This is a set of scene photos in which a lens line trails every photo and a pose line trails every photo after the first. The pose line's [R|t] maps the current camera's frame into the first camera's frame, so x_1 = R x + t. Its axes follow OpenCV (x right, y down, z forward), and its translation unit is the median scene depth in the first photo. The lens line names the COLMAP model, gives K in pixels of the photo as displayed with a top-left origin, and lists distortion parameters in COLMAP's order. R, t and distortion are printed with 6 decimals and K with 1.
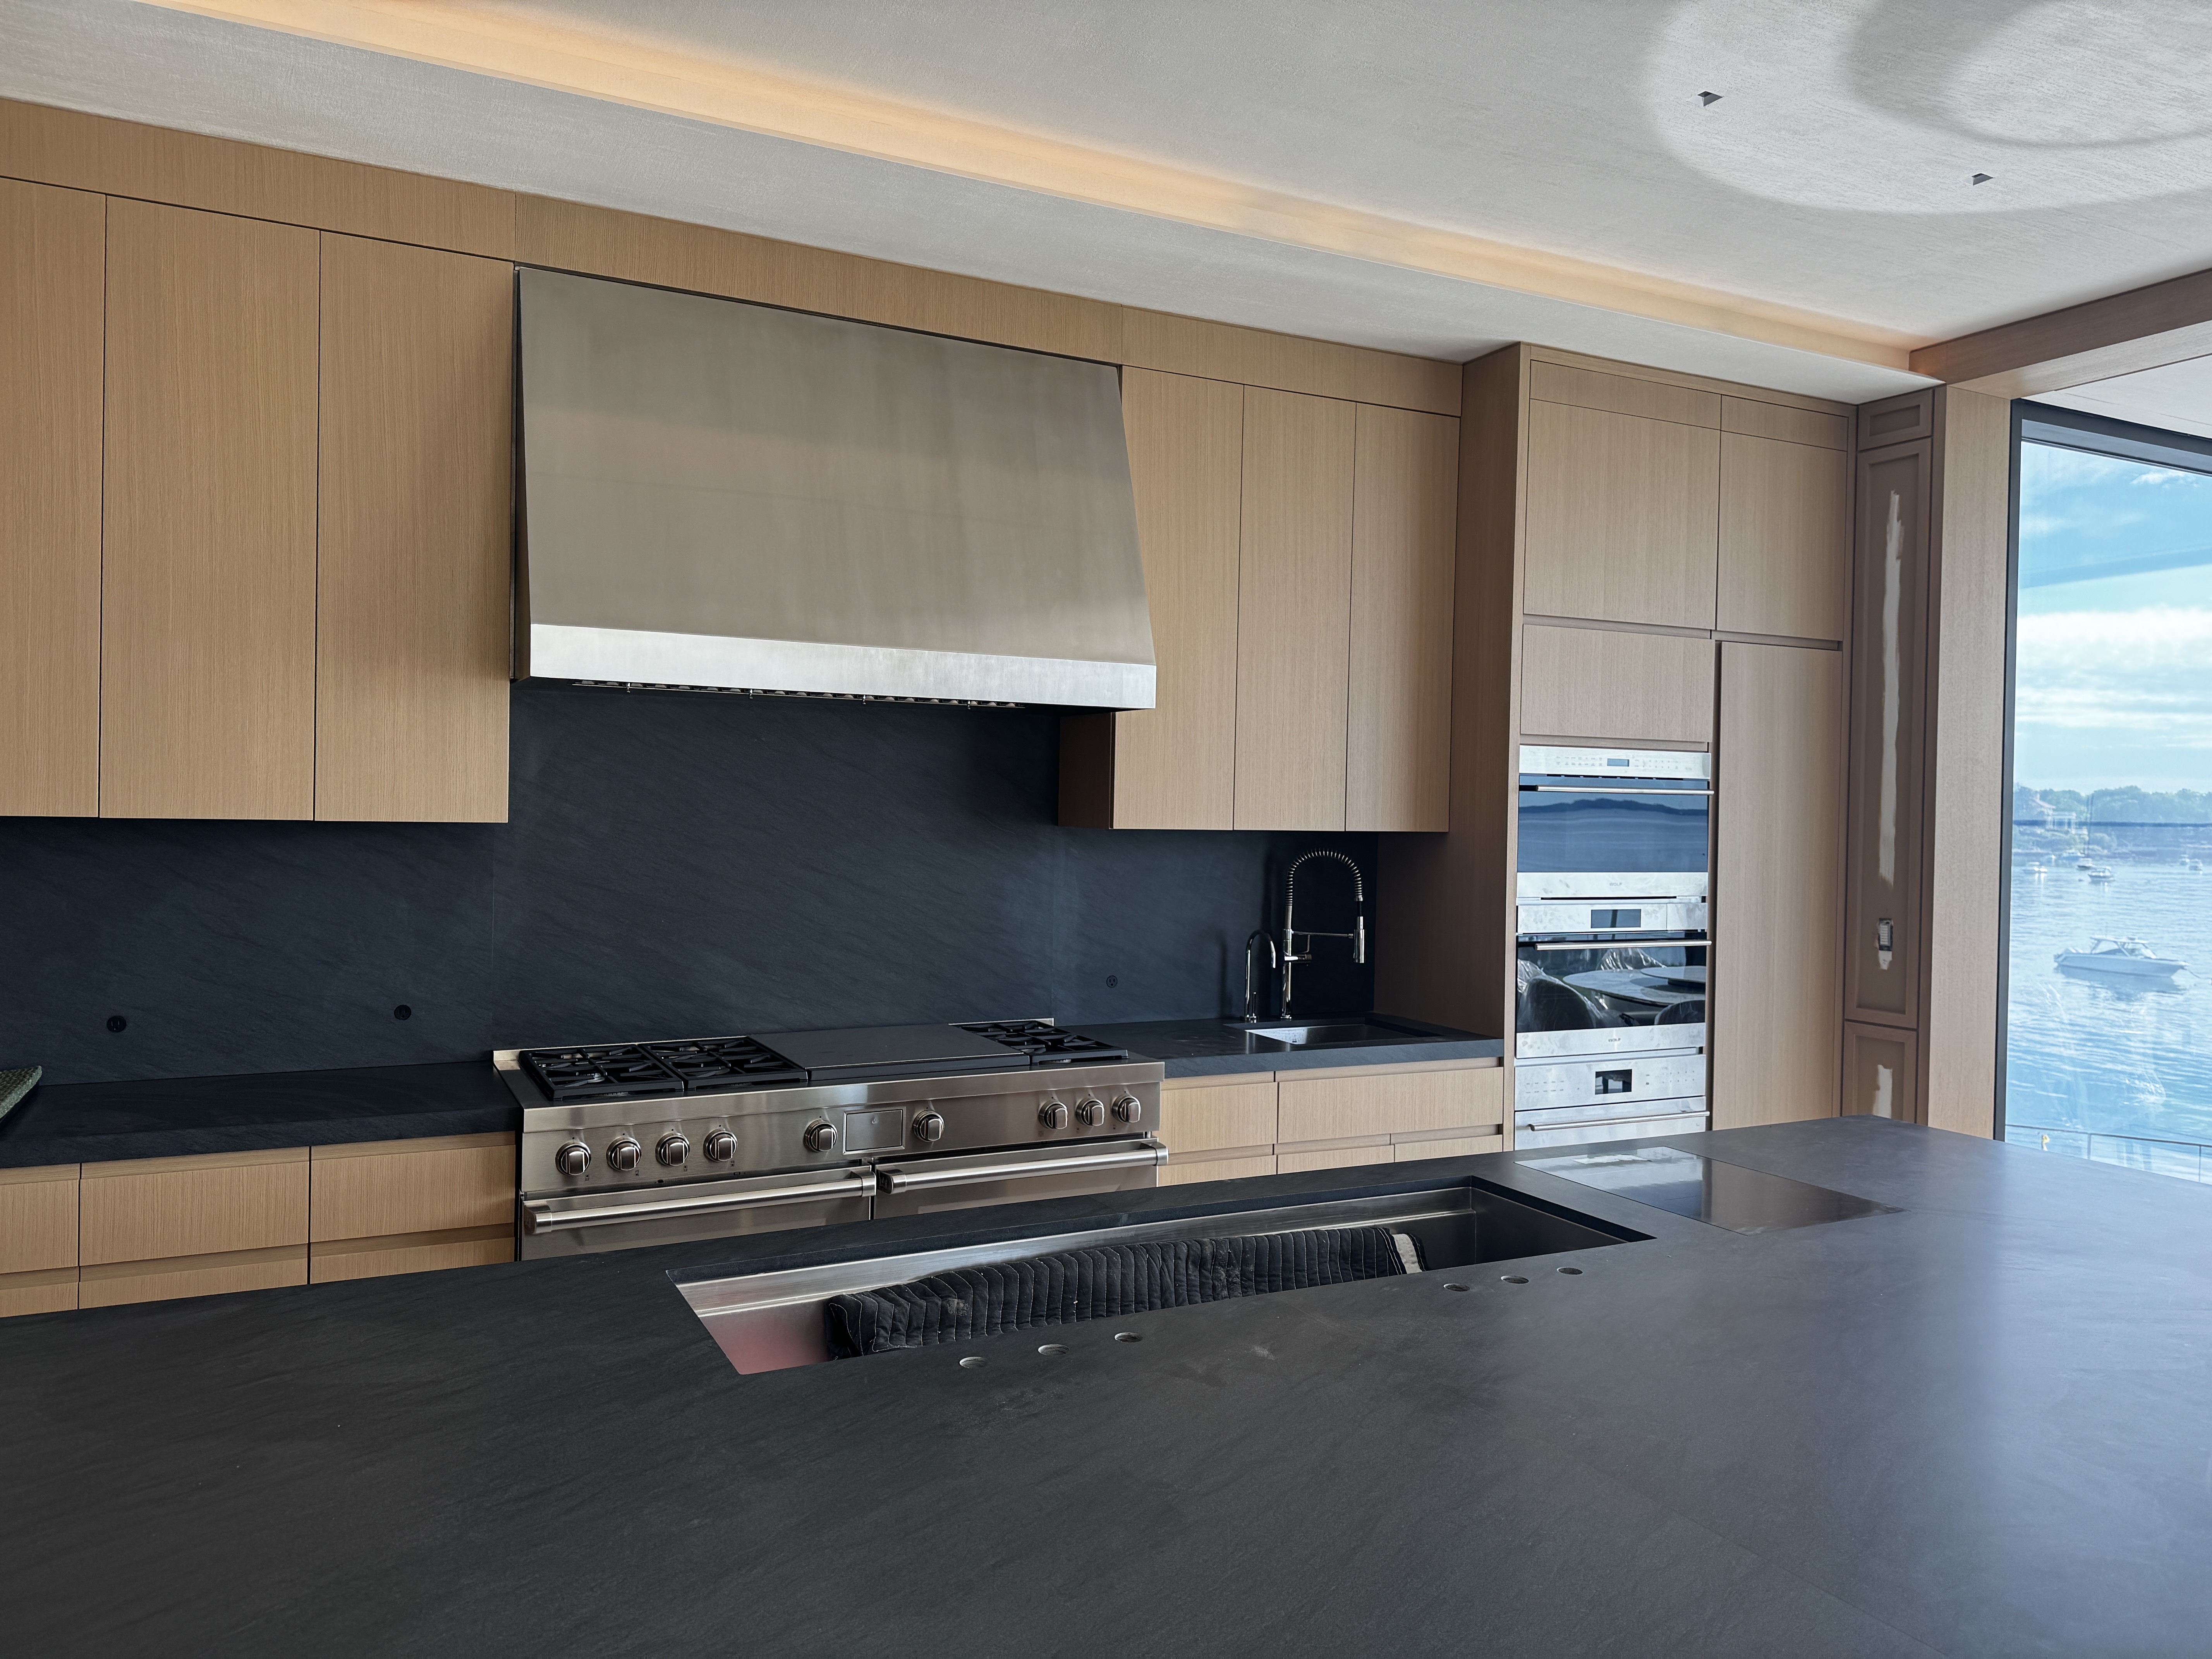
lens RADIAL K [[1565.6, 0, 1111.6], [0, 1565.6, 823.2], [0, 0, 1]] dist [0.011859, -0.018989]
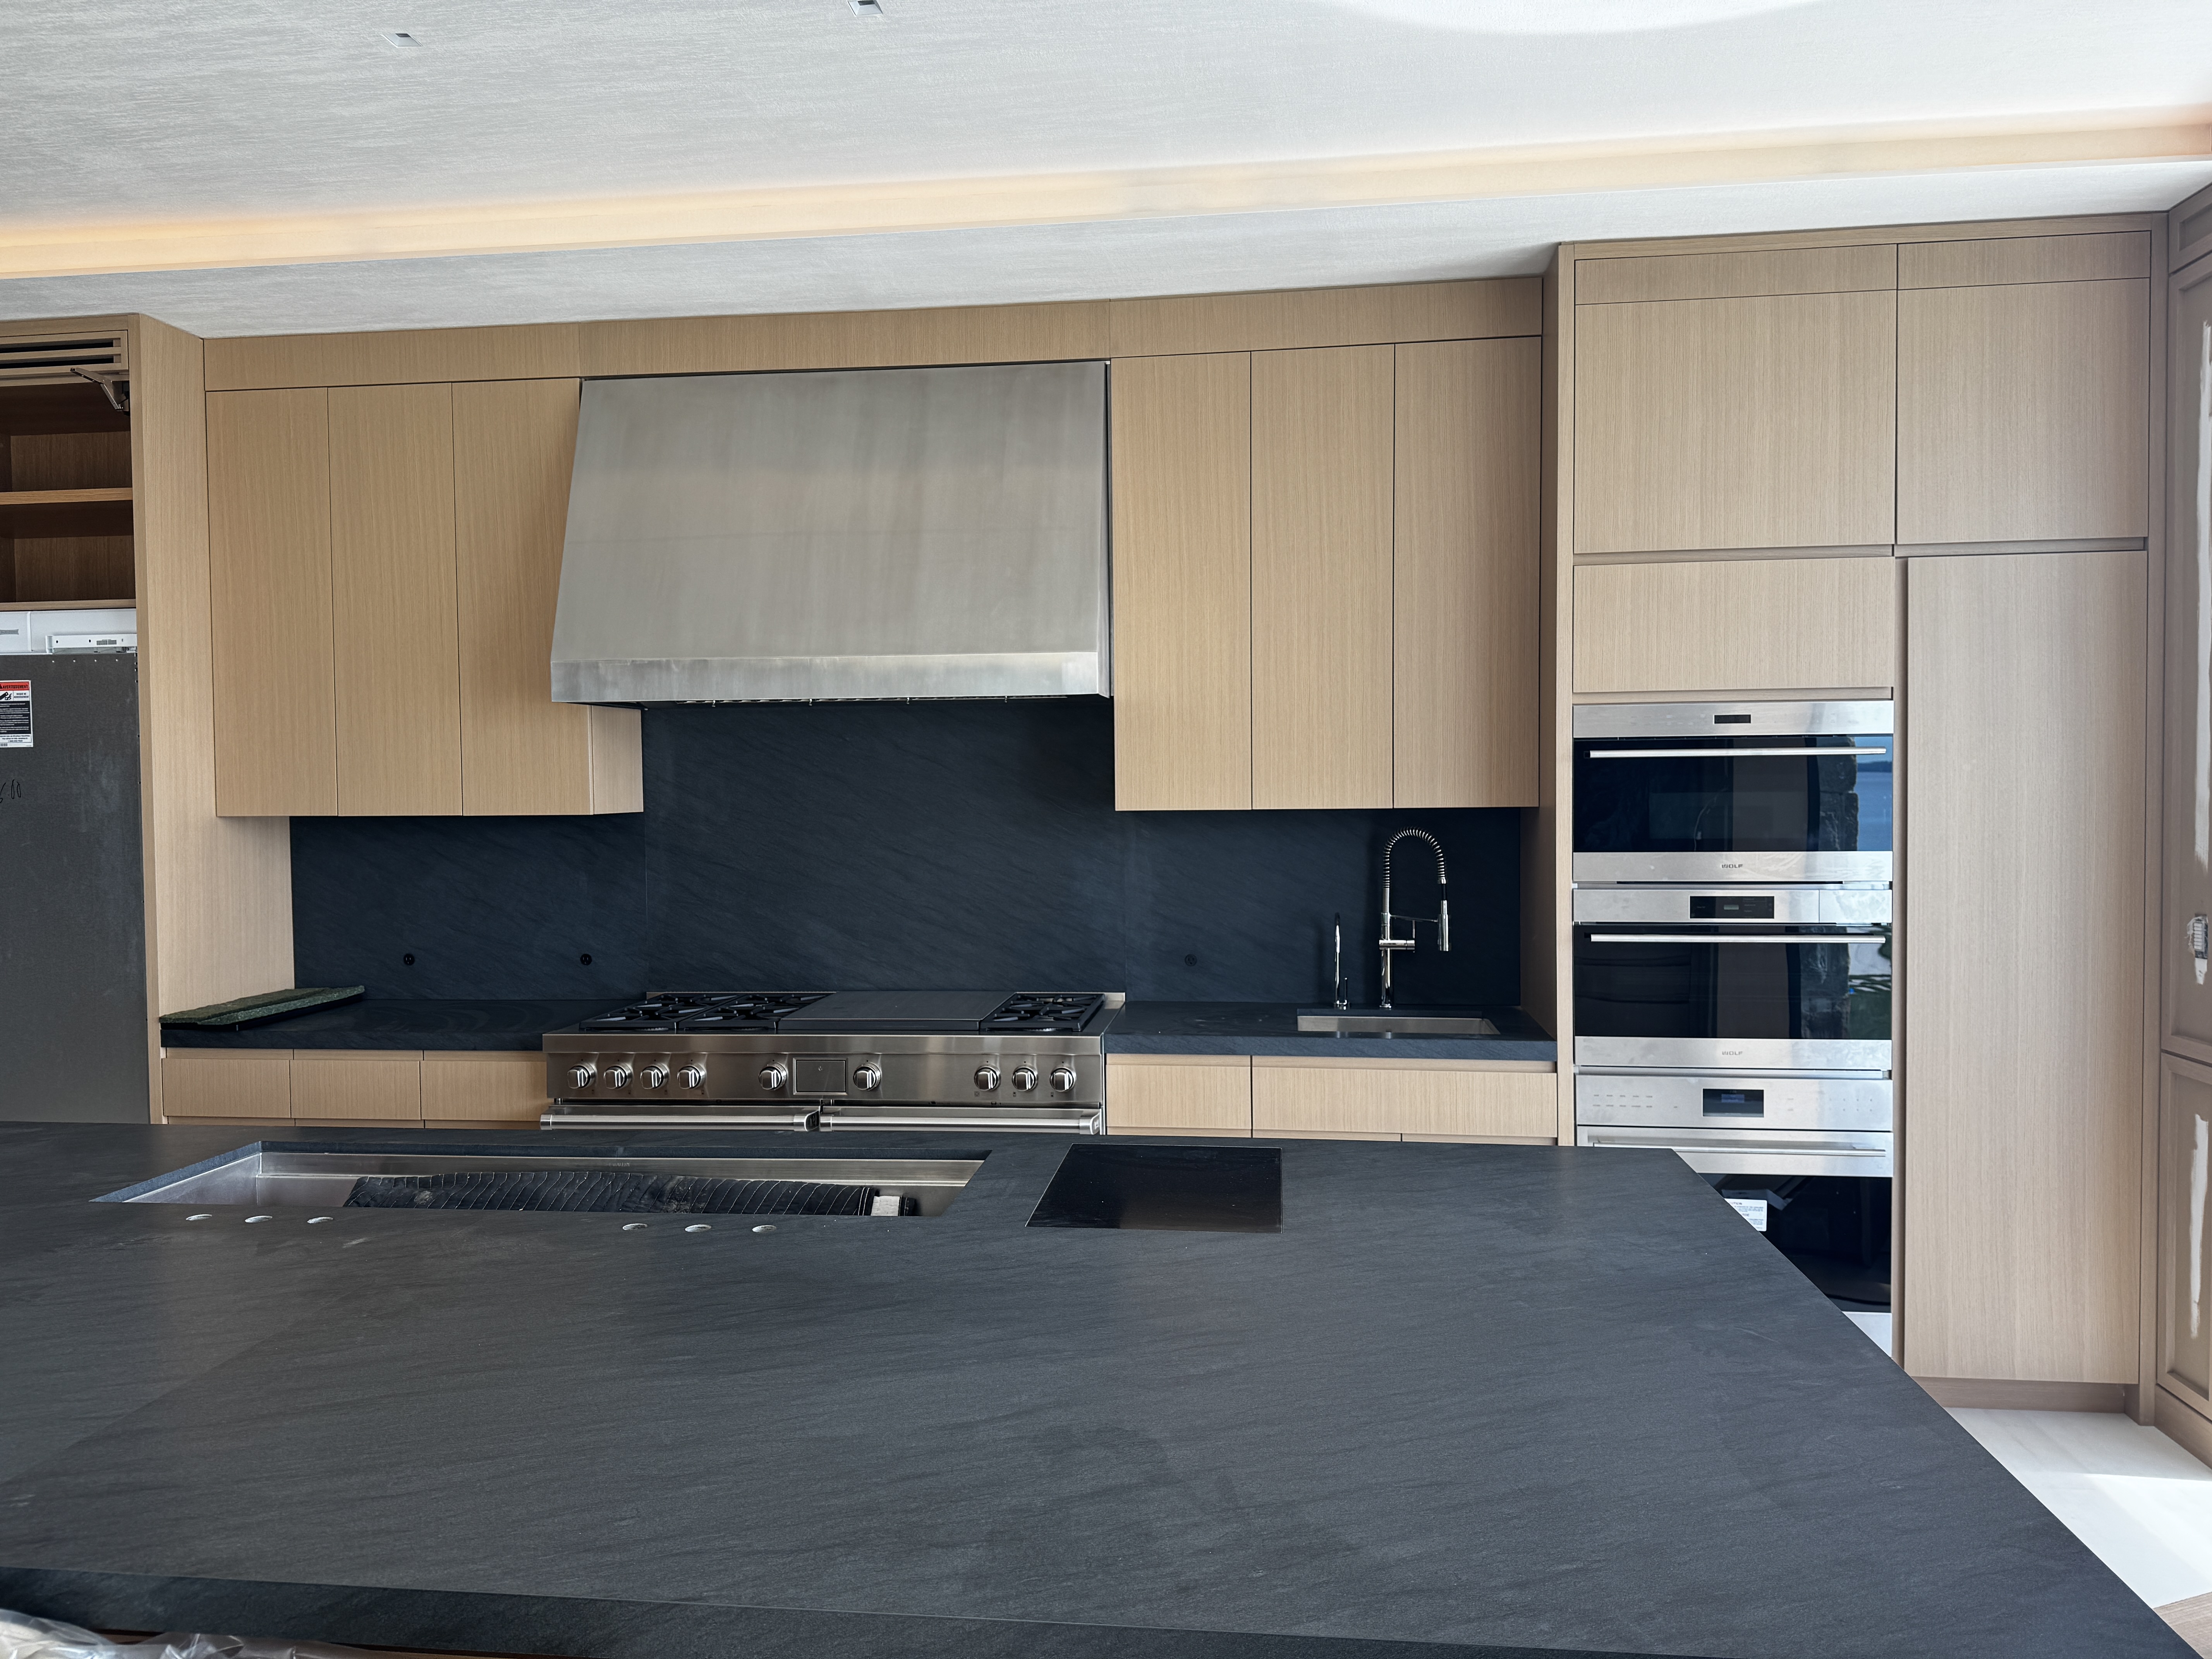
lens RADIAL K [[1565.6, 0, 1104.6], [0, 1565.6, 834.2], [0, 0, 1]] dist [0.011859, -0.018989]
pose [[0.831015, -0.007498, -0.556199, 0.529370], [0.018926, 0.999711, 0.014801, 0.003526], [0.555927, -0.022827, 0.830917, 0.127608]]
